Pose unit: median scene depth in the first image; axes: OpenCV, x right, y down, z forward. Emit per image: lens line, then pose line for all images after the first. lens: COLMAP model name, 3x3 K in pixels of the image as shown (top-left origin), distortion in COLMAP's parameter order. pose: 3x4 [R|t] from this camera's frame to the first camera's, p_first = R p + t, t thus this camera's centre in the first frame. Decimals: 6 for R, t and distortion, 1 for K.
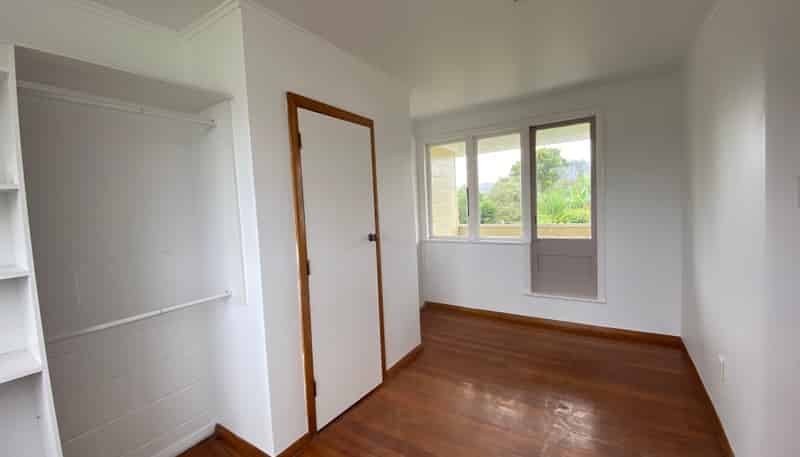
lens RADIAL K [[323.4, 0, 395.6], [0, 323.4, 227.2], [0, 0, 1]] dist [0.026954, -0.021476]
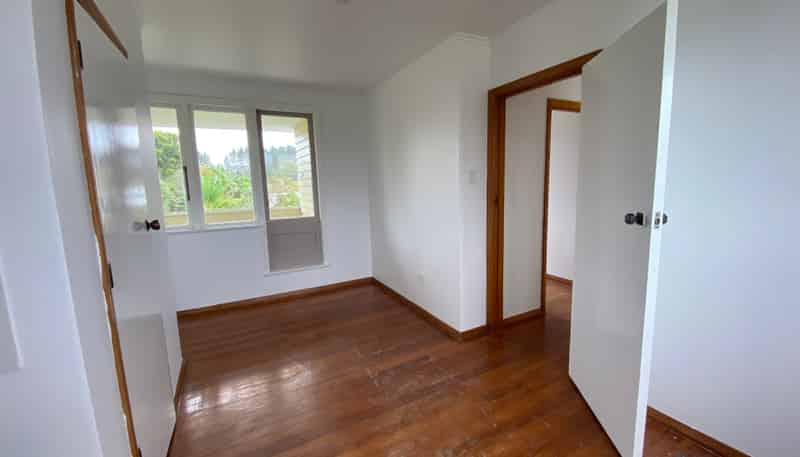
lens RADIAL K [[323.4, 0, 395.6], [0, 323.4, 227.2], [0, 0, 1]] dist [0.026954, -0.021476]
pose [[0.483753, -0.086256, 0.870944, -0.284908], [0.063599, 0.995965, 0.063313, 0.017289], [-0.872891, 0.024763, 0.487287, 0.136869]]
